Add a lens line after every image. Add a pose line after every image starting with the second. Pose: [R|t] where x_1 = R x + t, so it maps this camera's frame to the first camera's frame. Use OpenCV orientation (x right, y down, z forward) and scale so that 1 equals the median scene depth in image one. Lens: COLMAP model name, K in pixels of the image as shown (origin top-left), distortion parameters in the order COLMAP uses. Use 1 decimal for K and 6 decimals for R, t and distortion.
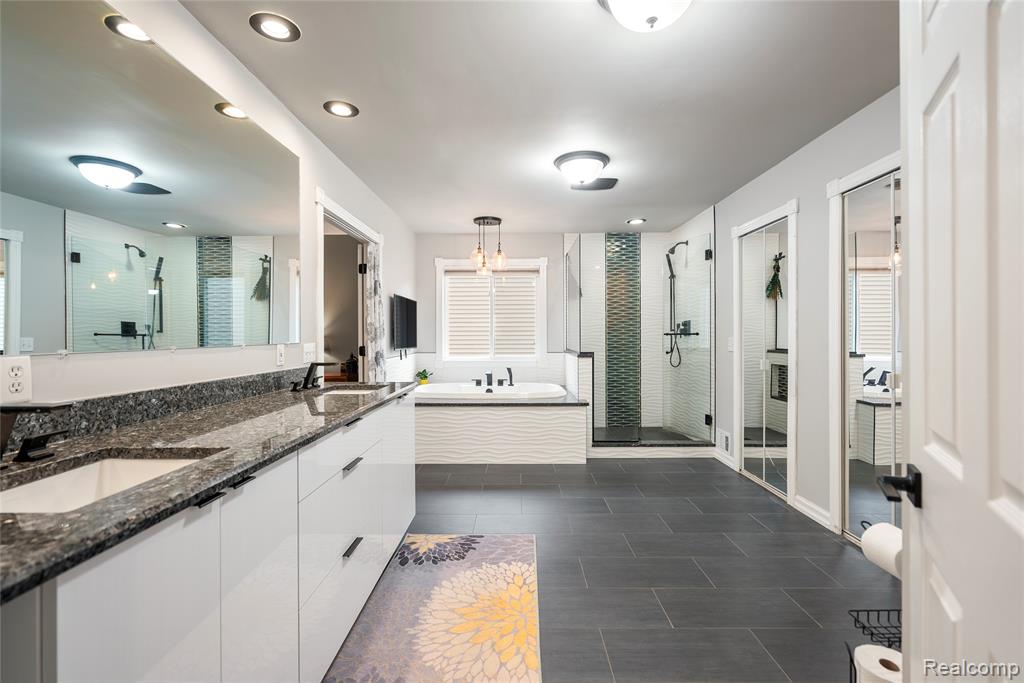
lens RADIAL K [[467.1, 0, 504.4], [0, 467.1, 333.7], [0, 0, 1]] dist [-0.003338, 0.001598]
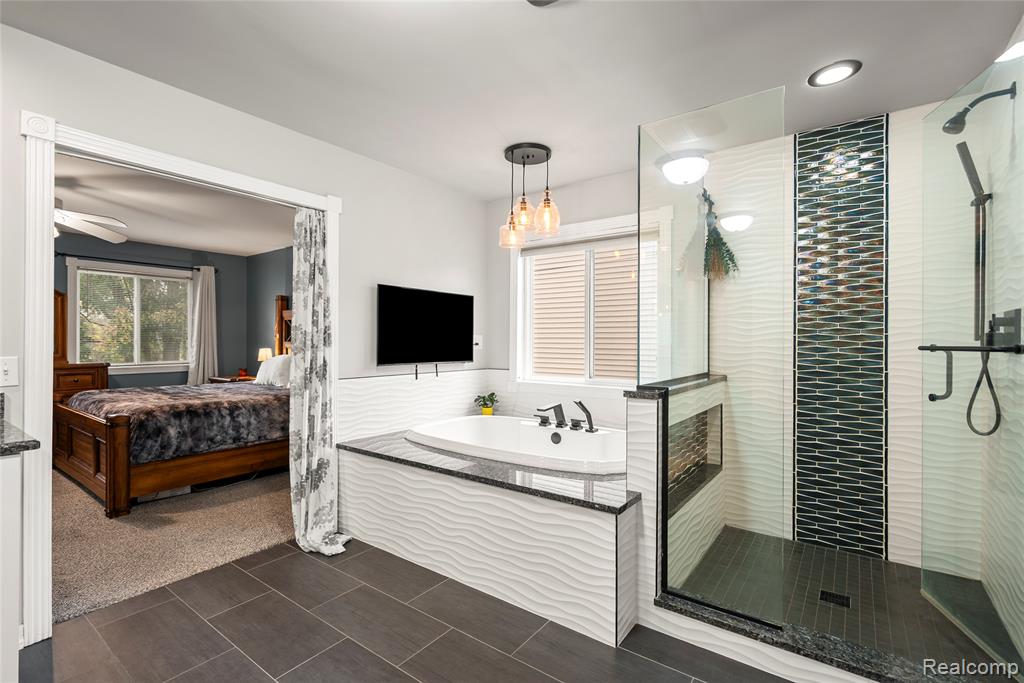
lens RADIAL K [[467.1, 0, 512.1], [0, 467.1, 341.6], [0, 0, 1]] dist [-0.003338, 0.001598]
pose [[0.816724, 0.007201, -0.576984, 0.522508], [-0.006184, 0.999974, 0.003727, -0.006192], [0.576996, 0.000524, 0.816747, 0.902721]]
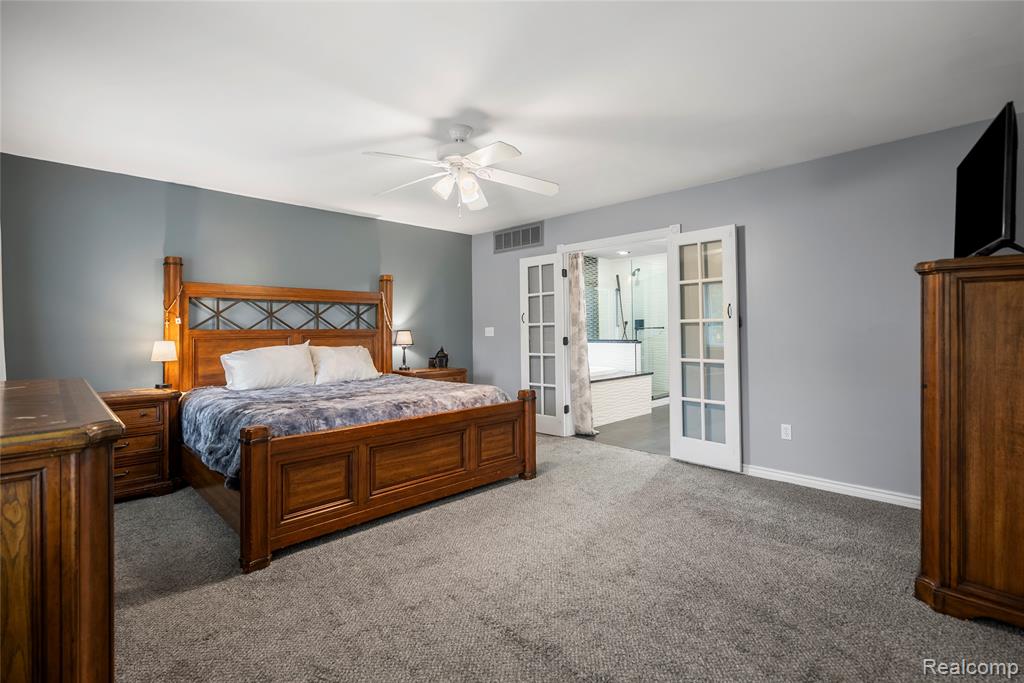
lens RADIAL K [[467.1, 0, 514.0], [0, 467.1, 333.9], [0, 0, 1]] dist [-0.003338, 0.001598]
pose [[0.702377, -0.008390, 0.711756, -1.854558], [0.013147, 0.999913, -0.001187, 0.027589], [-0.711684, 0.010192, 0.702426, 0.370445]]
